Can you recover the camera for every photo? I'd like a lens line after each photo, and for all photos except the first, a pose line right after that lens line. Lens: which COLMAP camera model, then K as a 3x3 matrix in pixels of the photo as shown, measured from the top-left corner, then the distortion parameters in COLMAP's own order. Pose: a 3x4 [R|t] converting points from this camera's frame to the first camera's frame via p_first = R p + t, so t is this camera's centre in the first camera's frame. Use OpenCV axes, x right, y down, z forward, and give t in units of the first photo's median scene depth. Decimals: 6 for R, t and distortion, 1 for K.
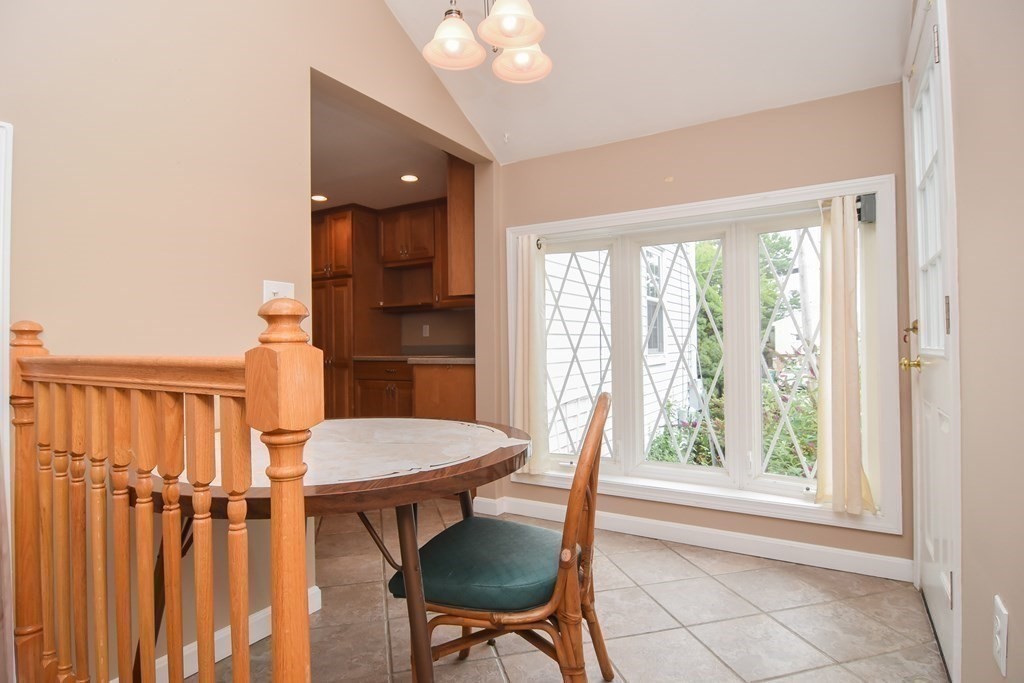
lens RADIAL K [[546.9, 0, 513.3], [0, 546.9, 344.5], [0, 0, 1]] dist [-0.010161, -0.009202]
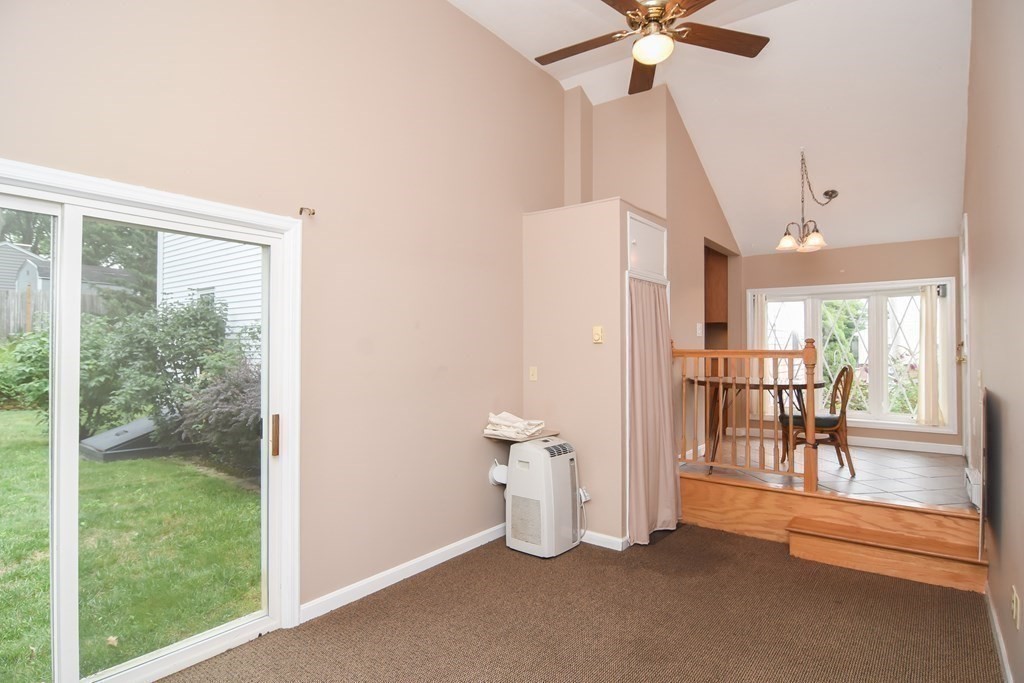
lens RADIAL K [[546.9, 0, 514.3], [0, 546.9, 342.8], [0, 0, 1]] dist [-0.010161, -0.009202]
pose [[0.993400, 0.015178, -0.113697, -0.846115], [-0.016541, 0.999802, -0.011054, 0.018863], [0.113507, 0.012862, 0.993454, -1.416836]]
